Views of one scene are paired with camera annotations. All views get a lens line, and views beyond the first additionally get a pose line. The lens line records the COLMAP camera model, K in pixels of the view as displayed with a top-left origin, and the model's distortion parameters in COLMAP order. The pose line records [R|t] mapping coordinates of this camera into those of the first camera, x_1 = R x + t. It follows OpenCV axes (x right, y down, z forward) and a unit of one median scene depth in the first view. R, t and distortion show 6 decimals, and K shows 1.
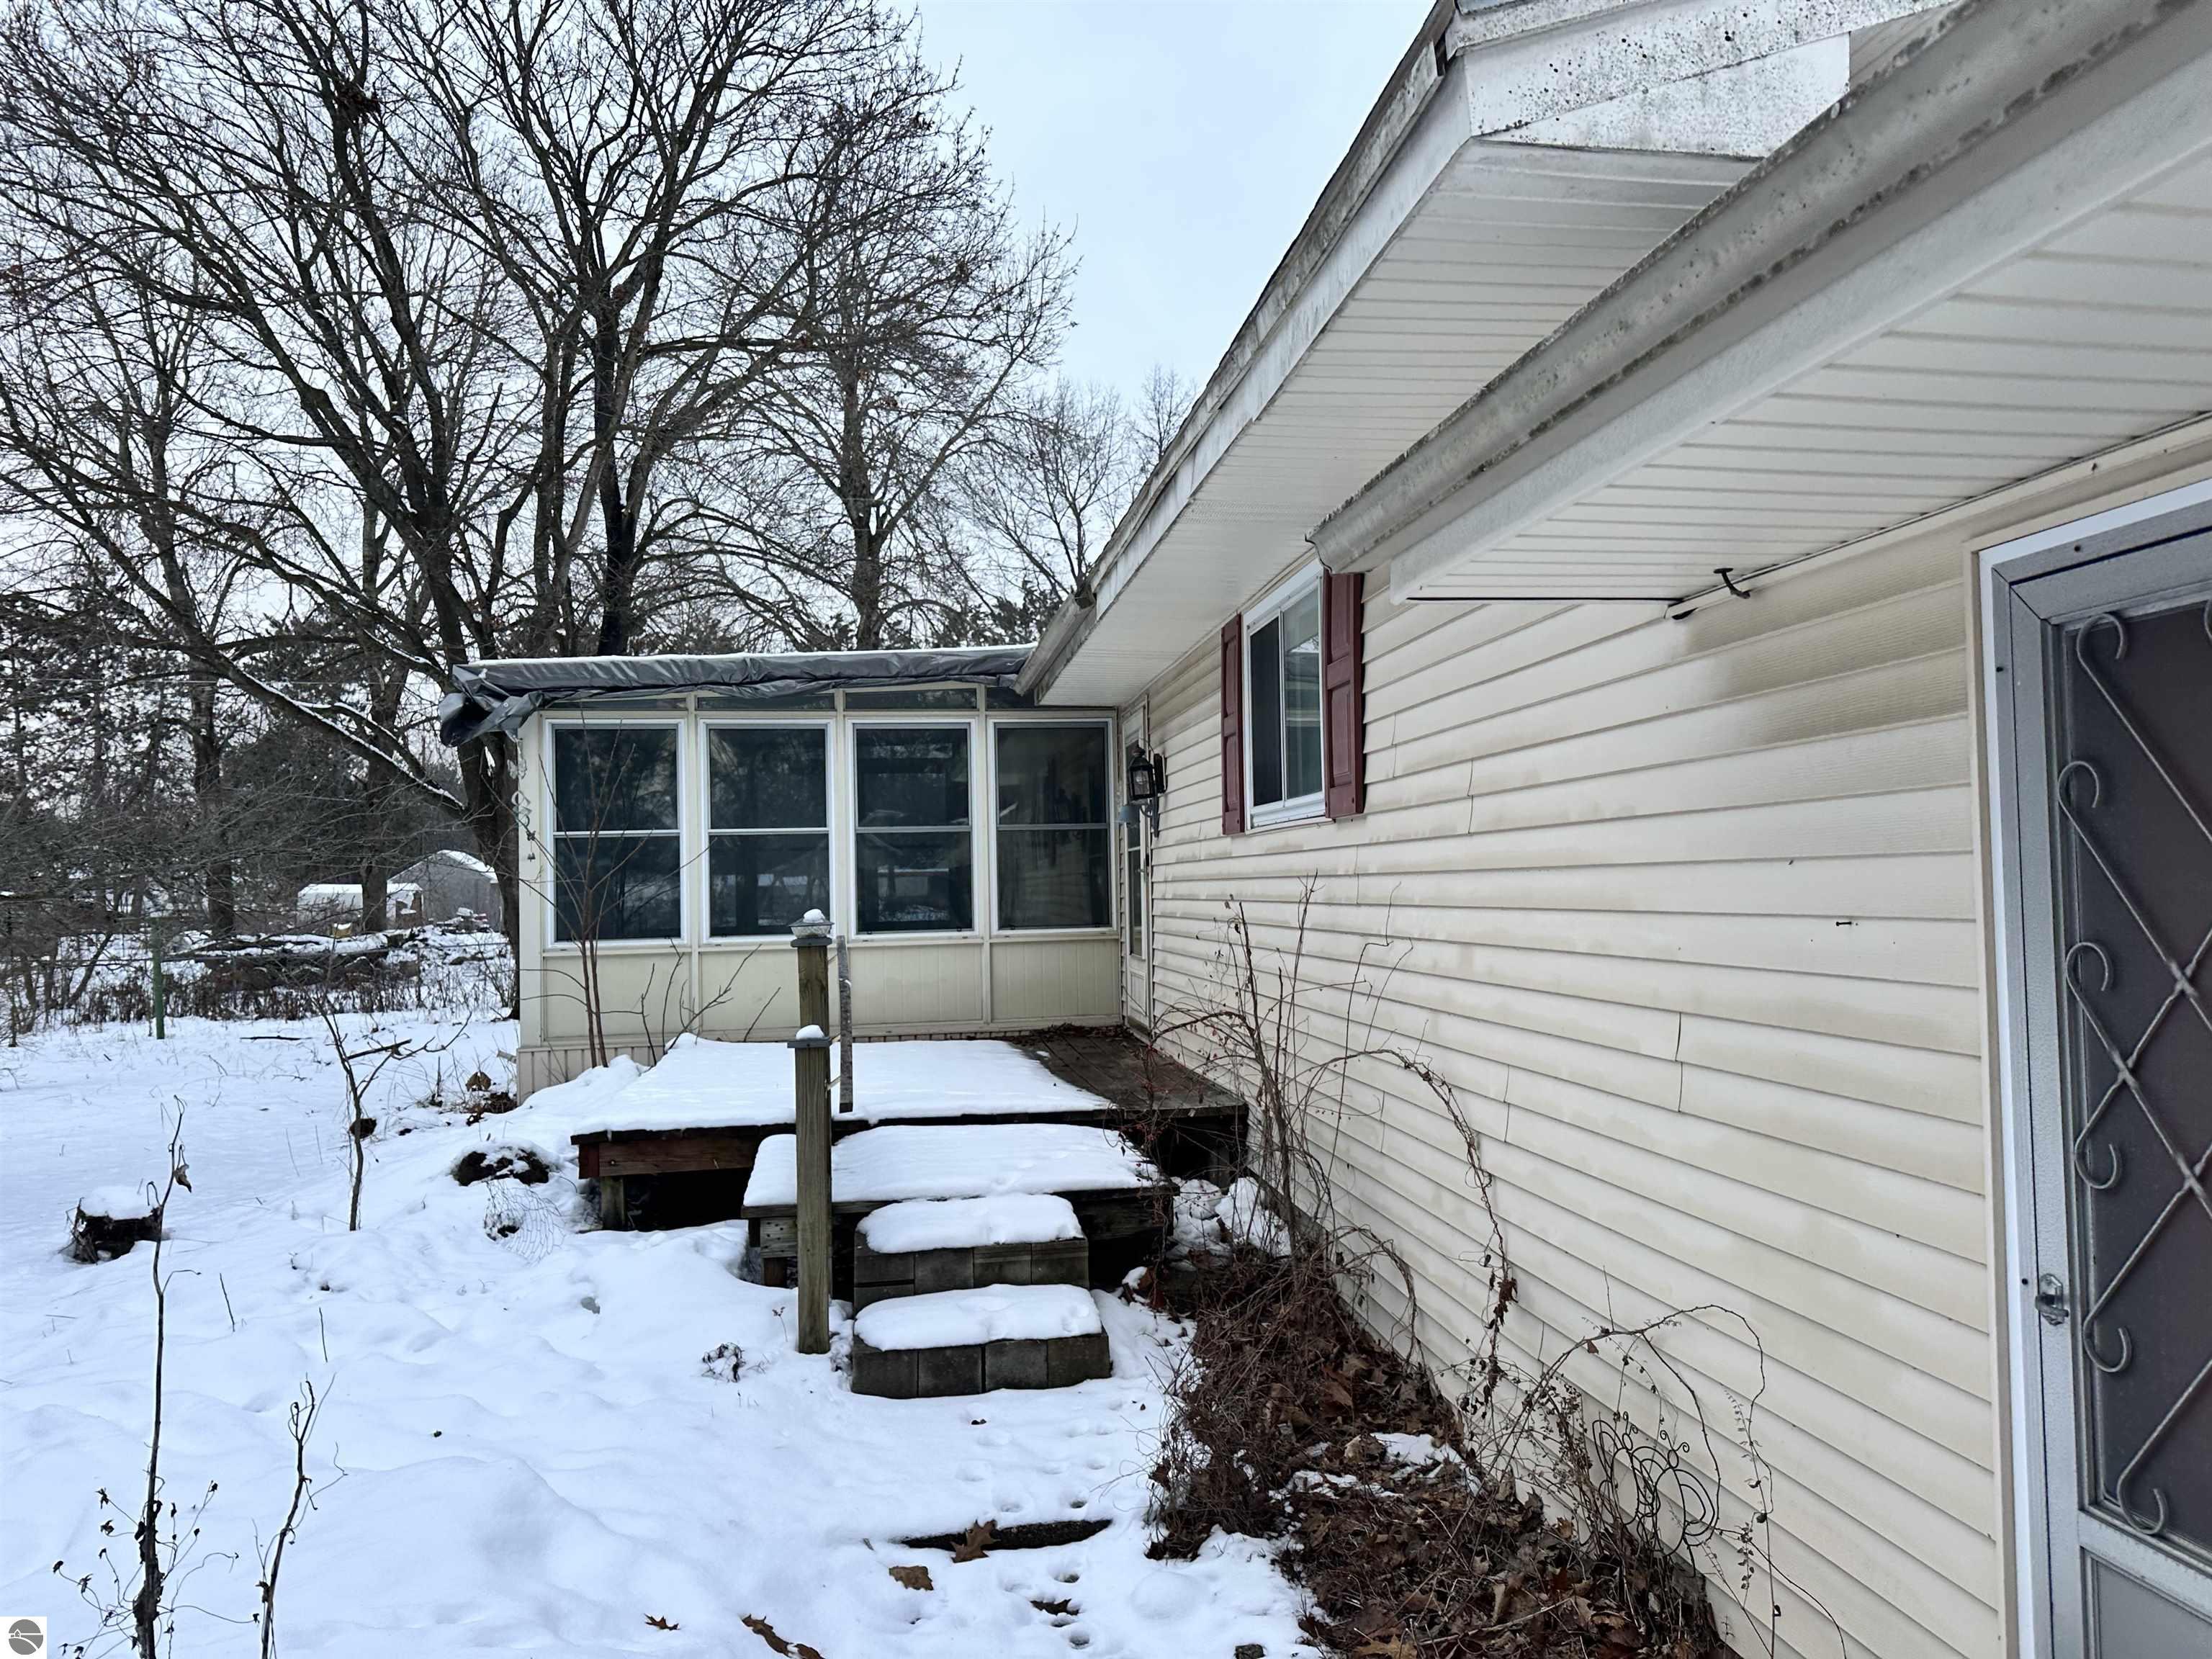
lens RADIAL K [[1527.8, 0, 1099.9], [0, 1527.8, 822.1], [0, 0, 1]] dist [0.027932, -0.013295]
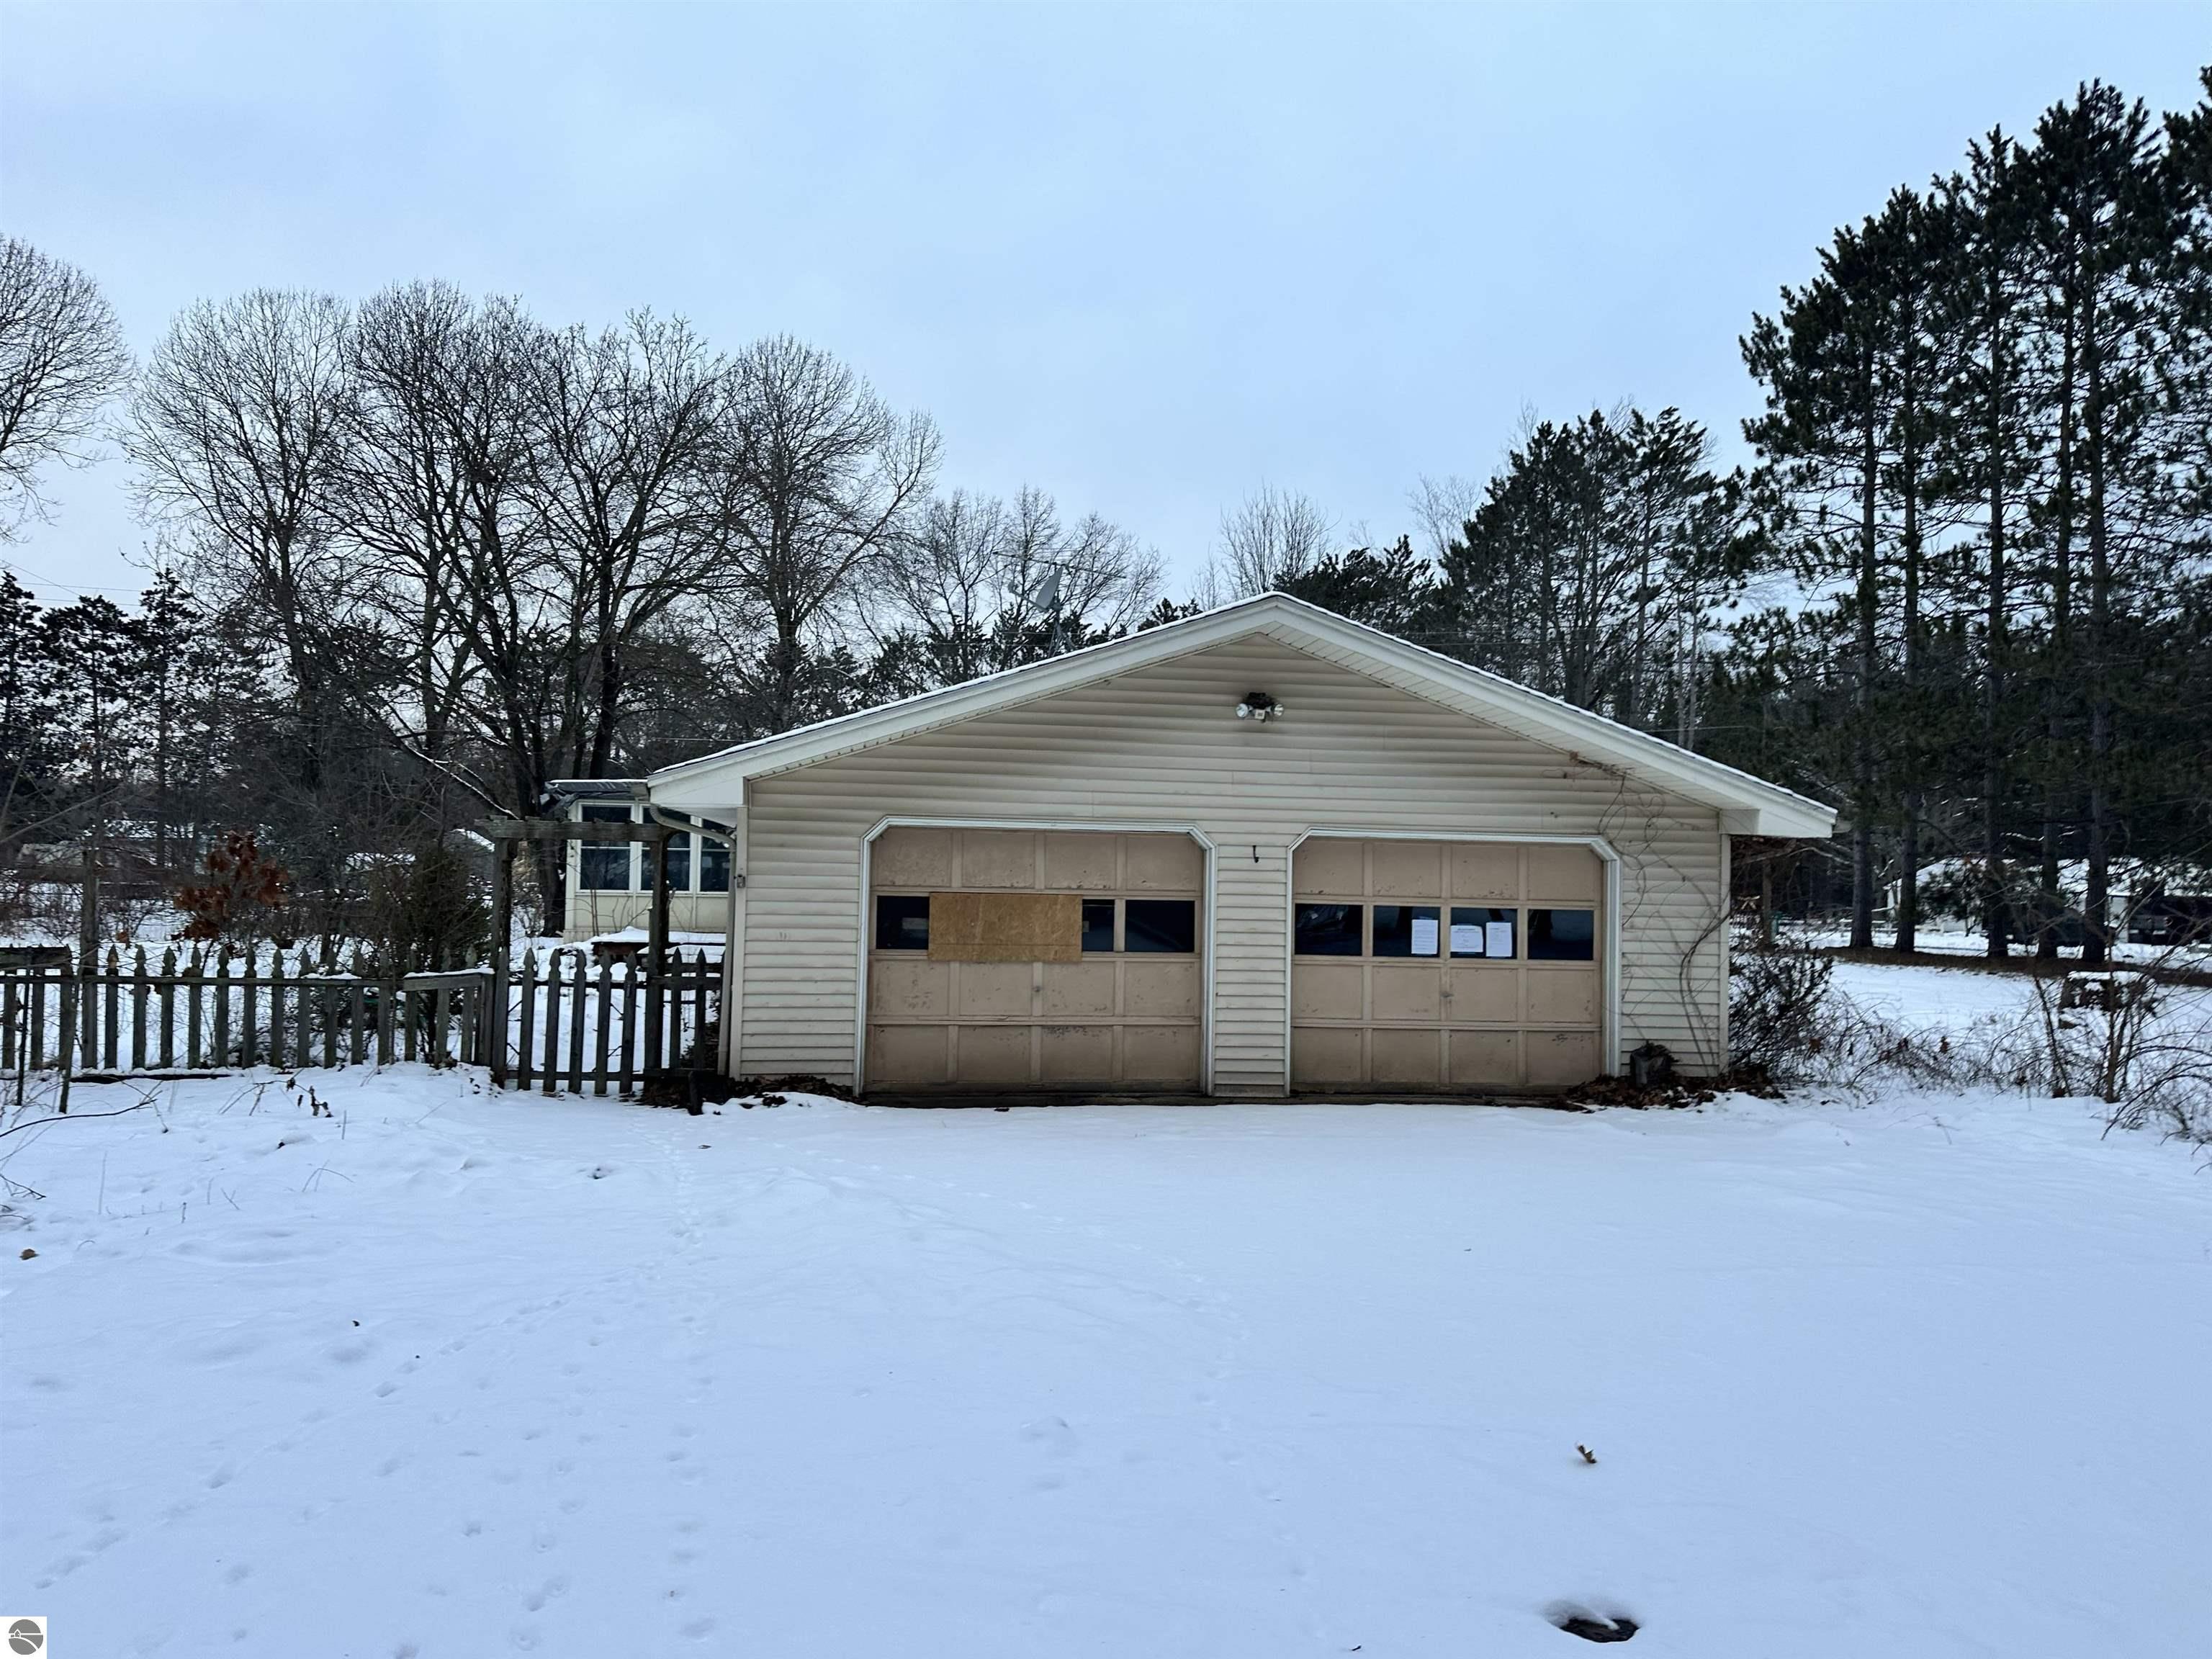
lens RADIAL K [[1527.8, 0, 1116.2], [0, 1527.8, 841.7], [0, 0, 1]] dist [0.027932, -0.013295]
pose [[0.998926, 0.040188, 0.023079, 0.120022], [-0.040575, 0.999040, 0.016524, -0.020055], [-0.022393, -0.017442, 0.999597, -0.397118]]
